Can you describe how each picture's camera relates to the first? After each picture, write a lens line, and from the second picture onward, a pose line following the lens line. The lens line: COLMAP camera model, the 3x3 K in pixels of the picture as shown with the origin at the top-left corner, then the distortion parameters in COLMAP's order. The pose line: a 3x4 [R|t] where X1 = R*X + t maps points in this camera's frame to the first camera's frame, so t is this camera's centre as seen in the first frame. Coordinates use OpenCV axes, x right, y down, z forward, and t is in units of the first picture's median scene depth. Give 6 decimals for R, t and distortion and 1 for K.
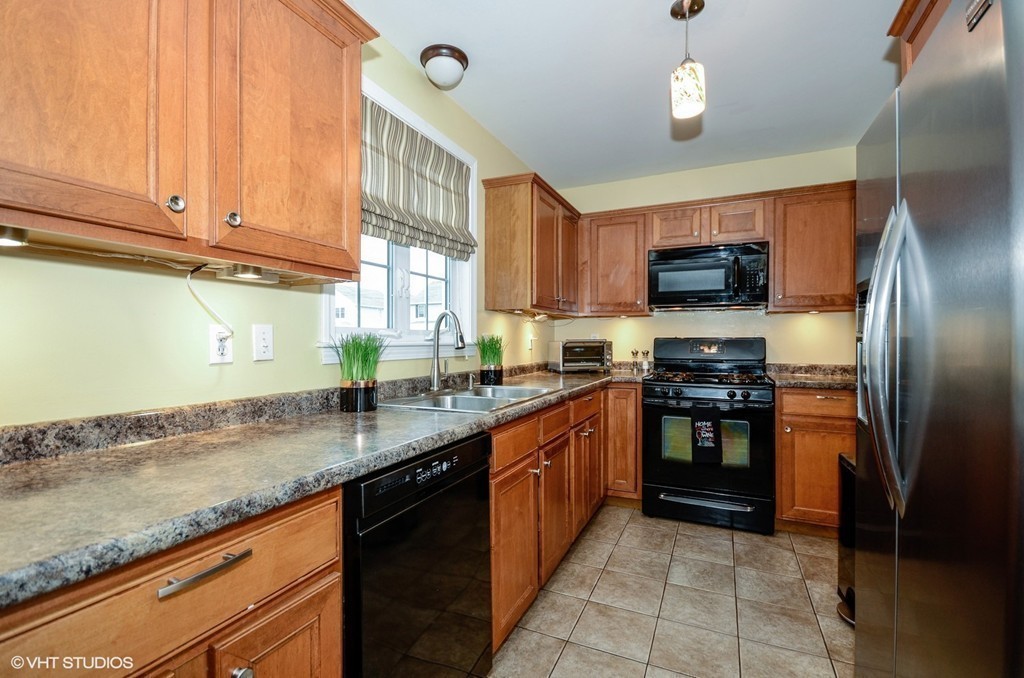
lens RADIAL K [[447.1, 0, 513.4], [0, 447.1, 337.9], [0, 0, 1]] dist [-0.008801, 0.000240]
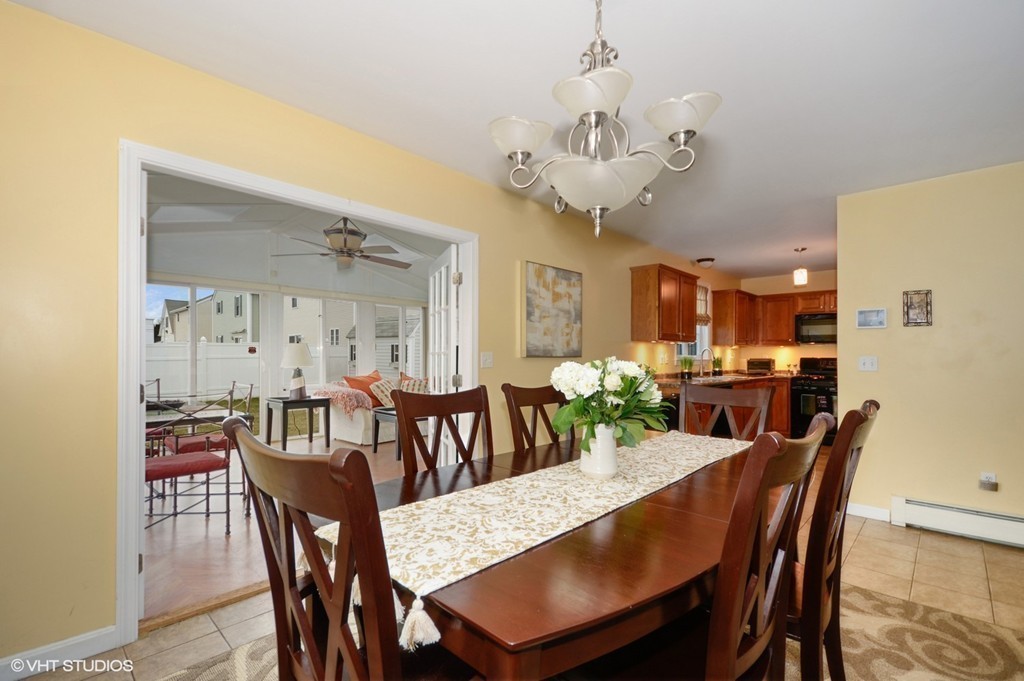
lens RADIAL K [[456.6, 0, 511.1], [0, 456.6, 345.7], [0, 0, 1]] dist [0.002057, 0.000362]
pose [[0.946645, 0.001759, -0.322274, -0.244263], [-0.006882, 0.999867, -0.014759, -0.014962], [0.322205, 0.016189, 0.946531, -1.345416]]
